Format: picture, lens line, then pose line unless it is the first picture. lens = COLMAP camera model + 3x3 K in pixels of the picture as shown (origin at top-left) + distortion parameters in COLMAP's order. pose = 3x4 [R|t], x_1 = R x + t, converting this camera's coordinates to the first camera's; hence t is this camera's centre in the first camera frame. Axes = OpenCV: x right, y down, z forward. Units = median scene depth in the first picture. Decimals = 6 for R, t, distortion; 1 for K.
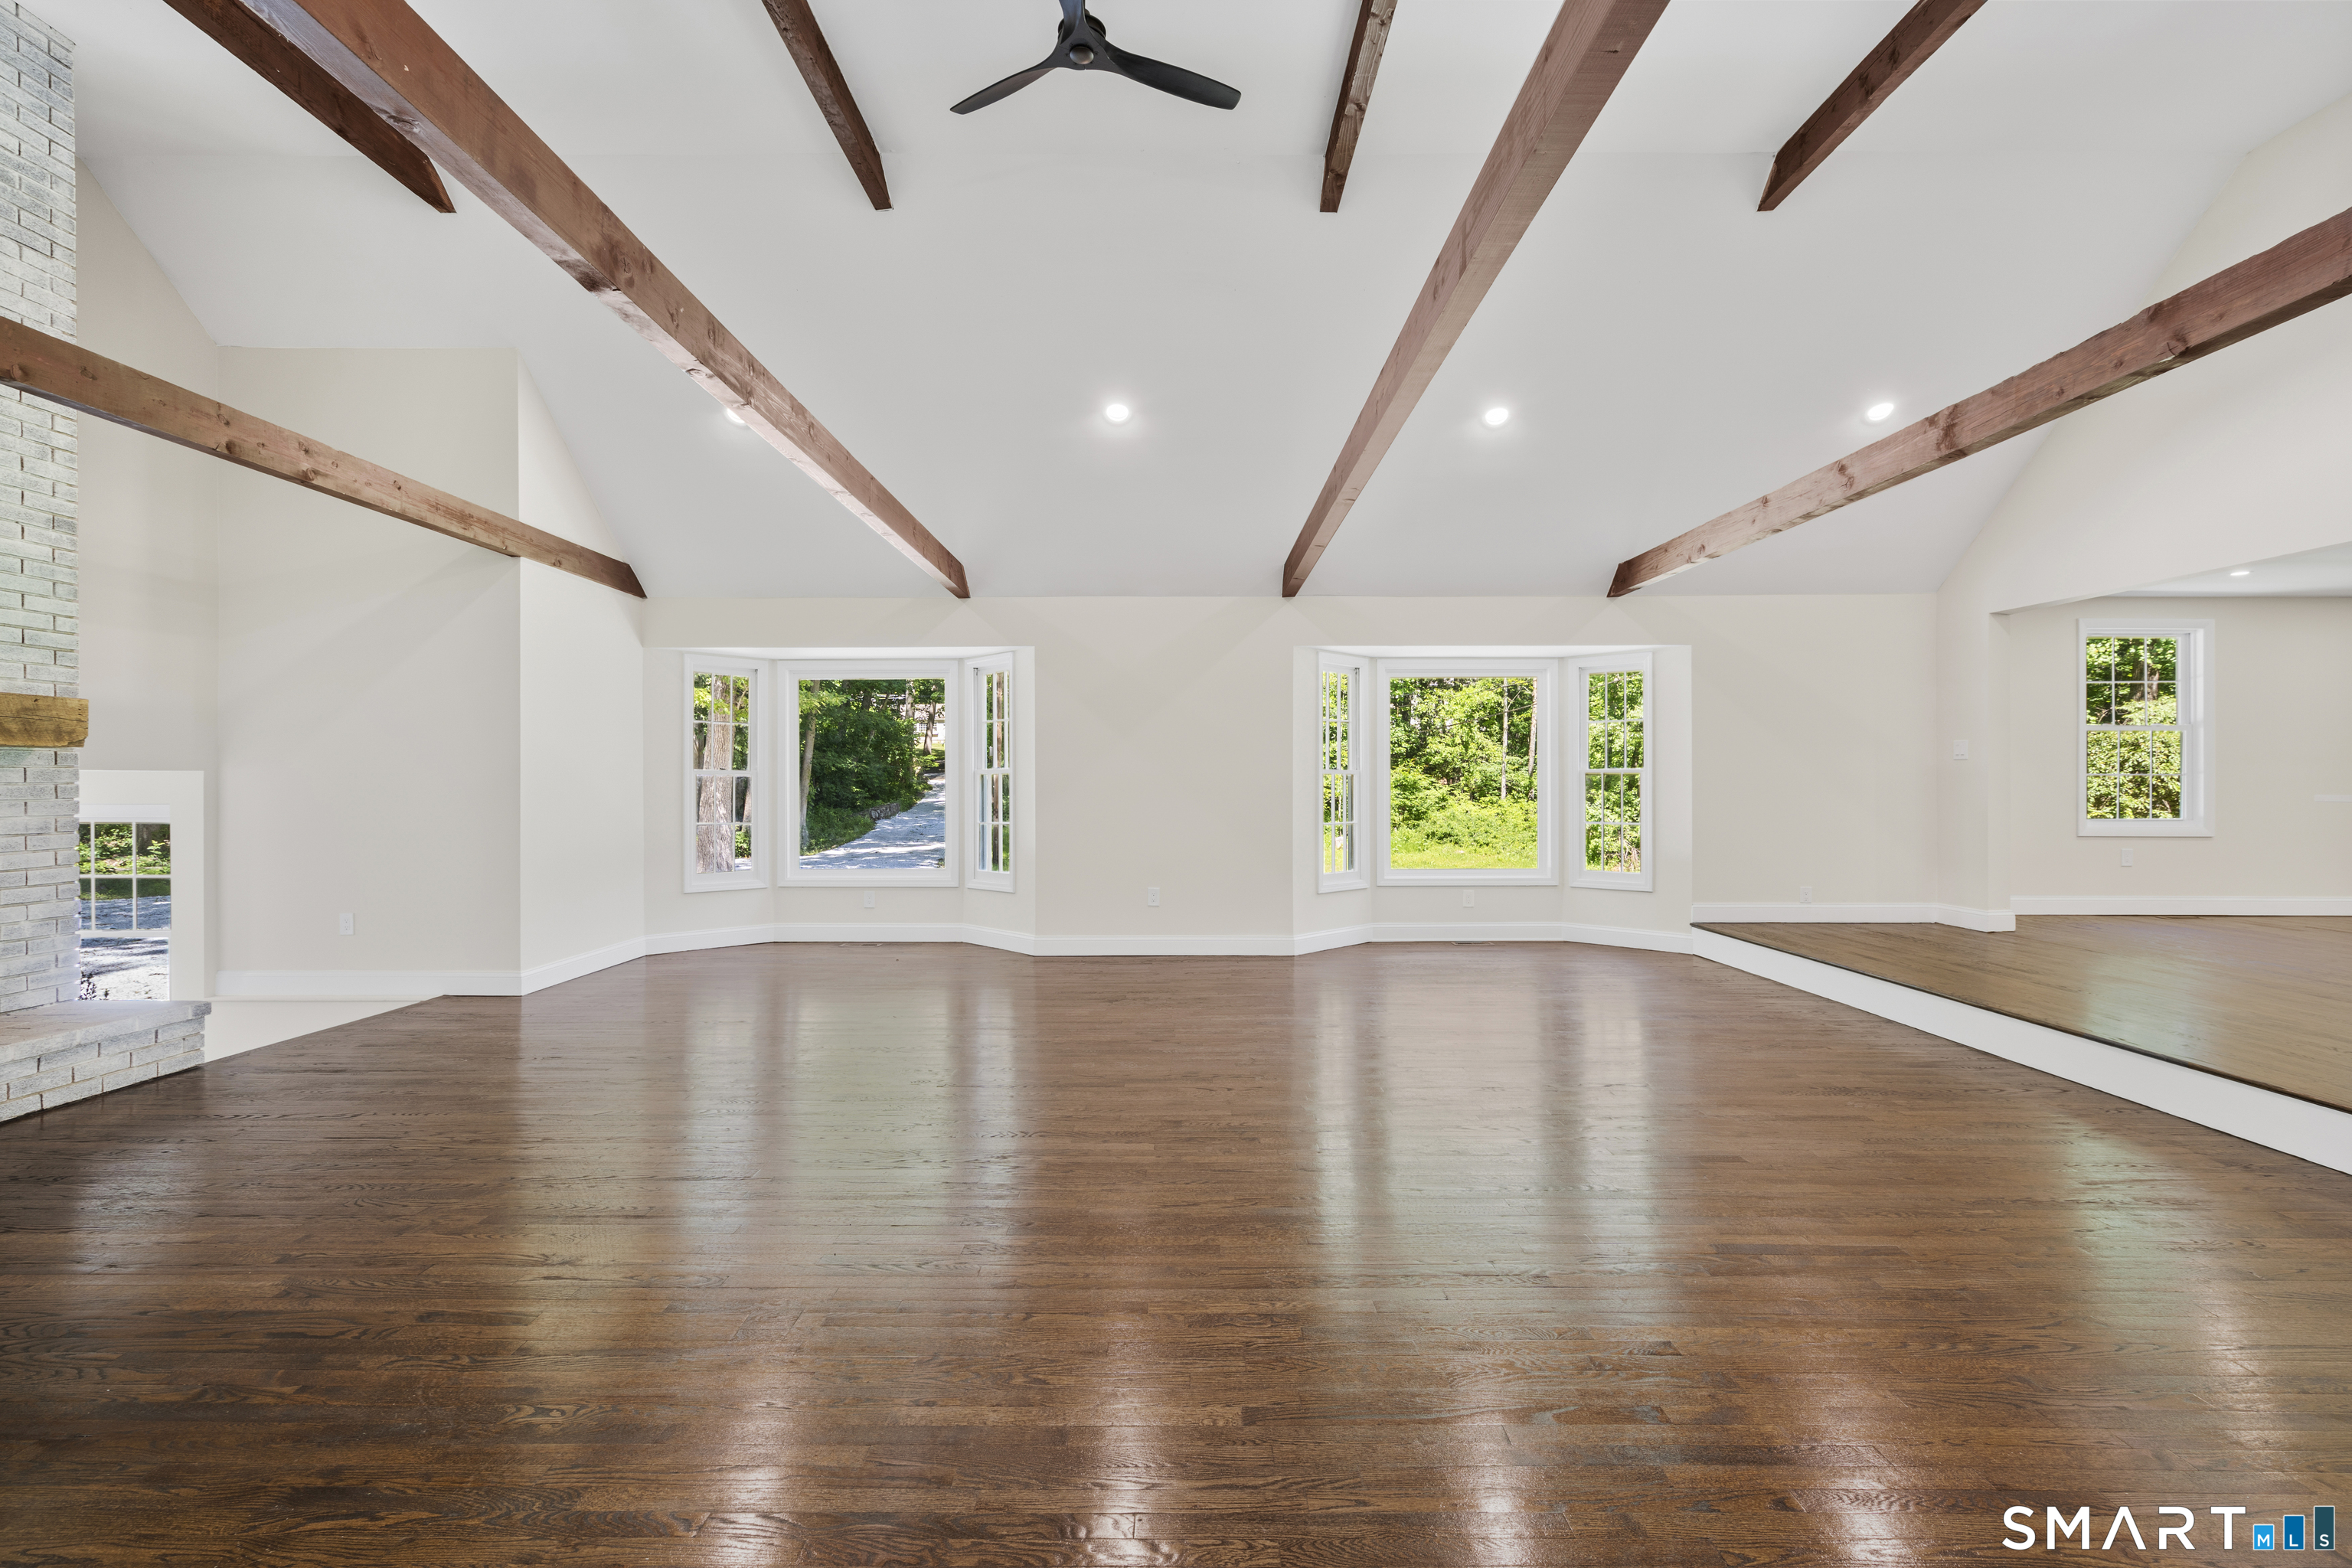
lens RADIAL K [[1074.7, 0, 1176.0], [0, 1074.7, 784.0], [0, 0, 1]] dist [-0.000549, 0.007941]
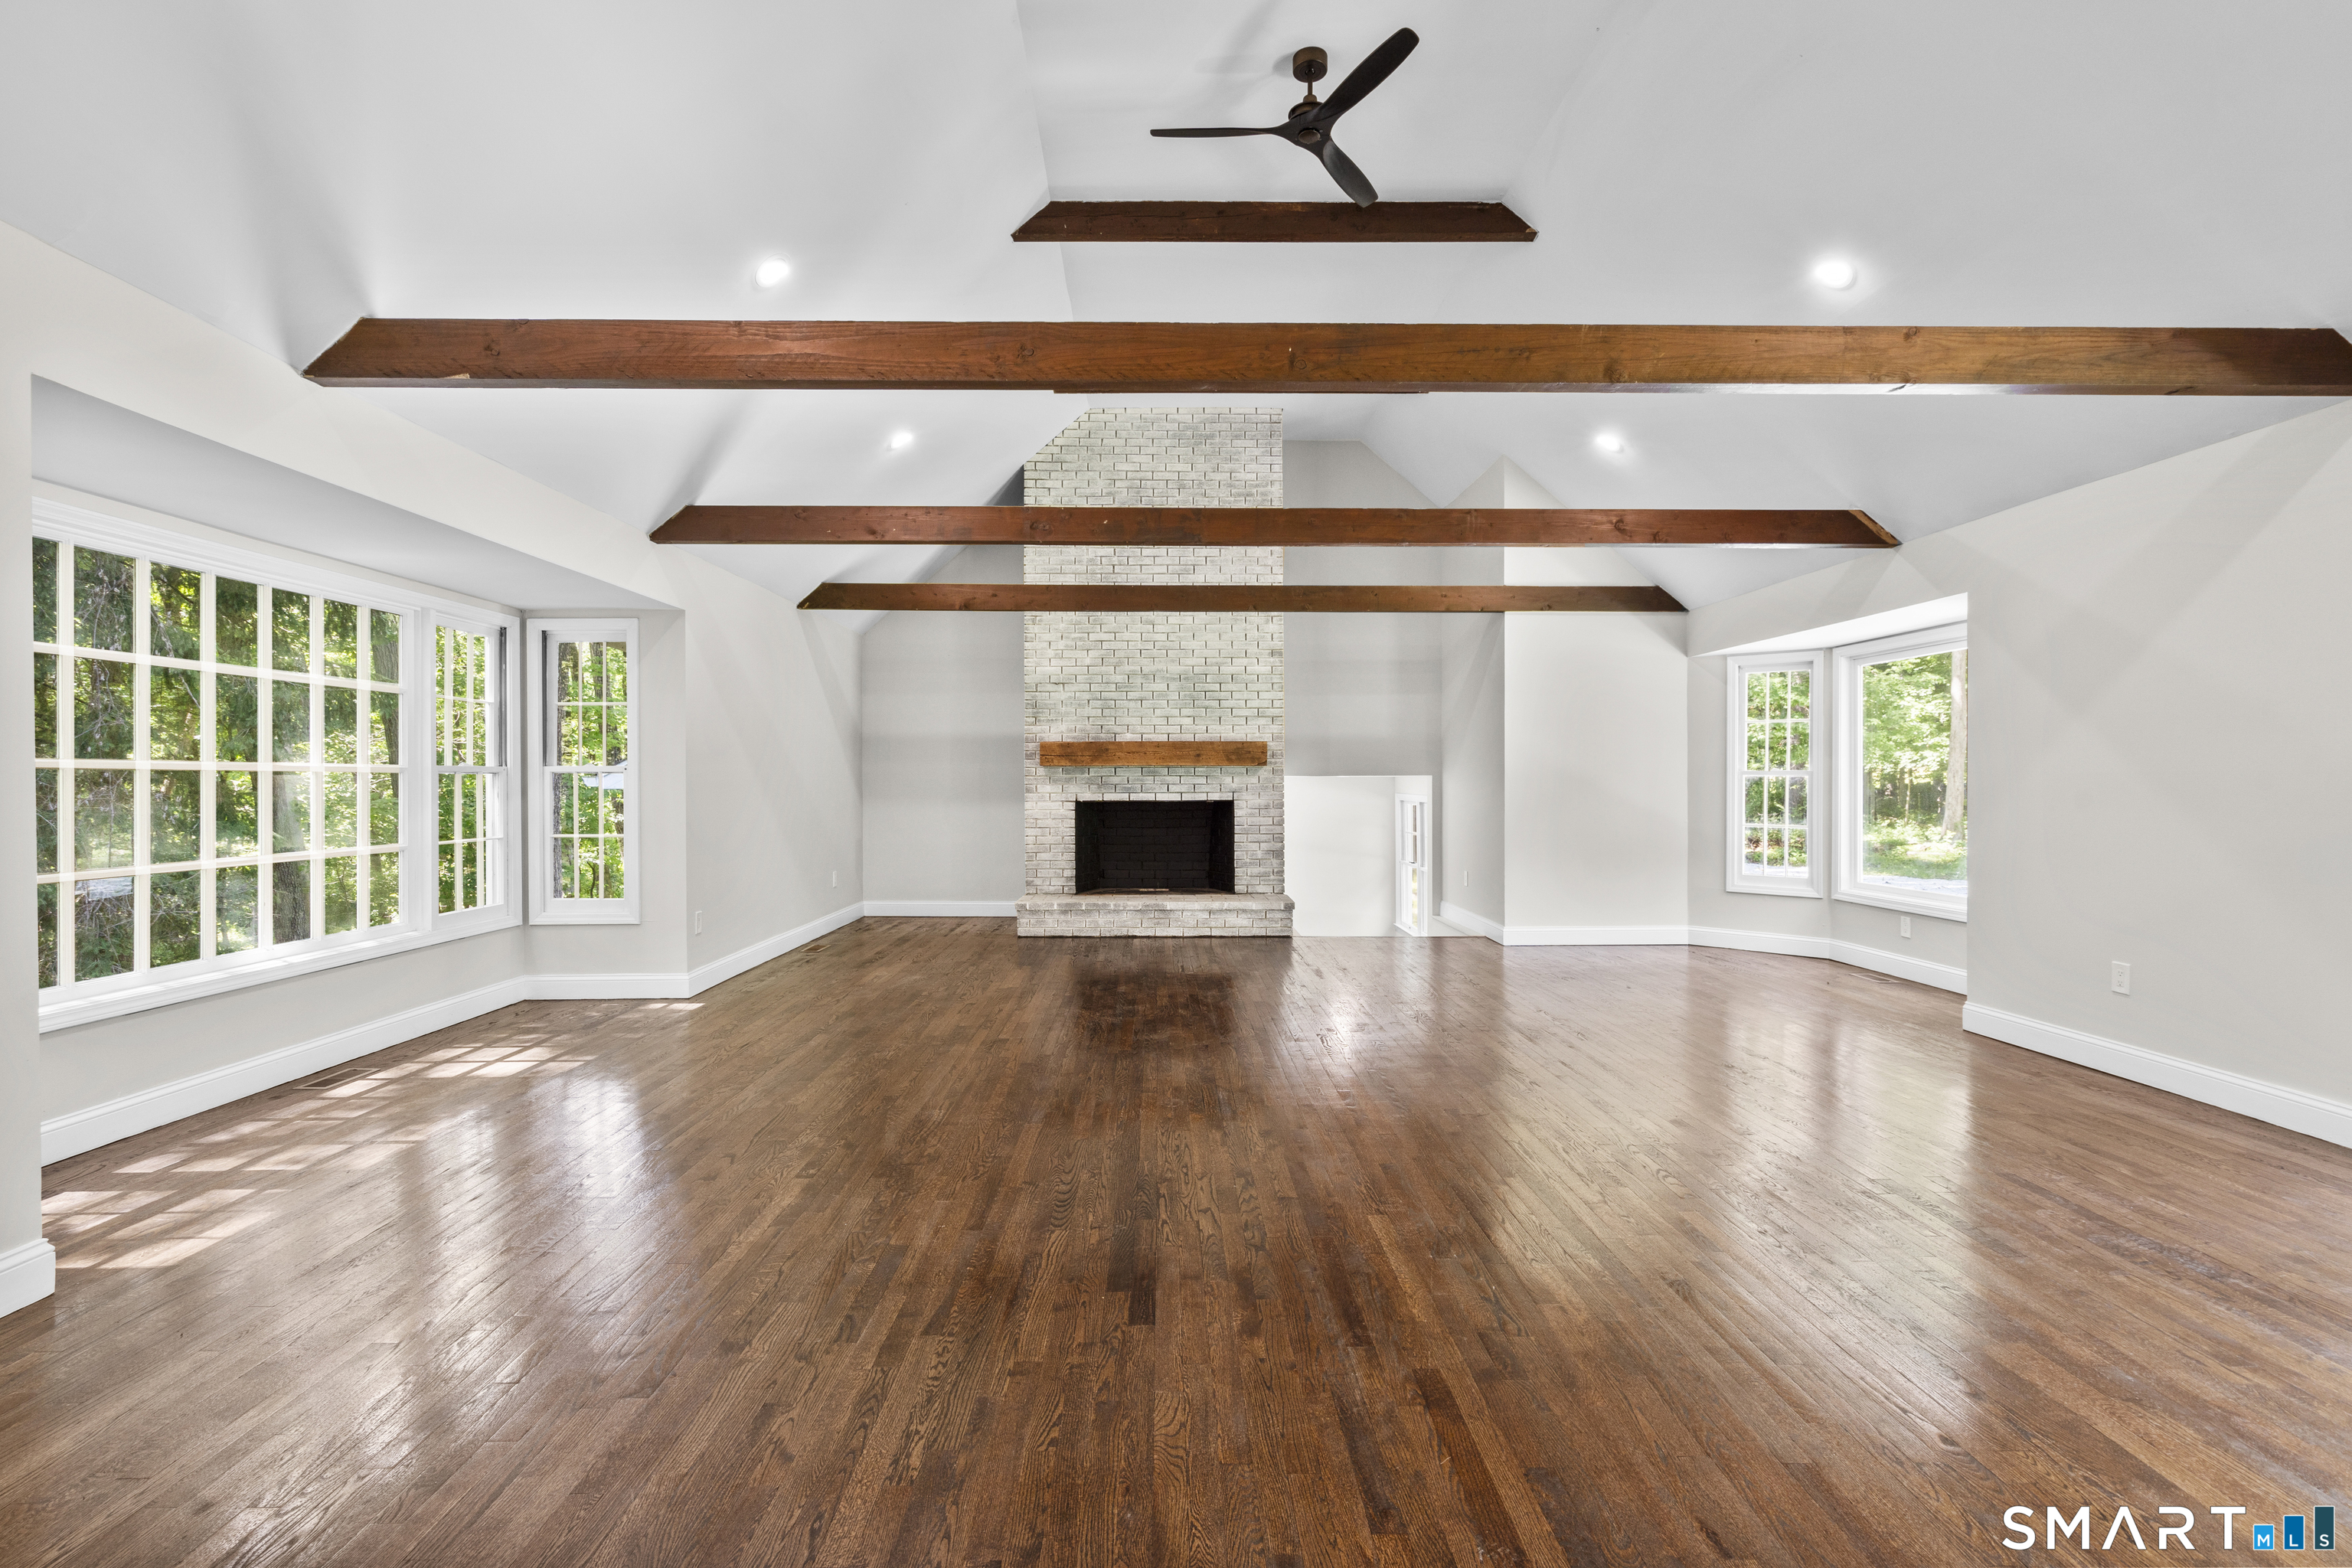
lens RADIAL K [[1074.7, 0, 1176.0], [0, 1074.7, 784.0], [0, 0, 1]] dist [-0.000549, 0.007941]
pose [[0.016343, 0.005948, -0.999849, 0.940806], [-0.000991, 0.999982, 0.005932, -0.011256], [0.999866, 0.000894, 0.016349, 0.781276]]
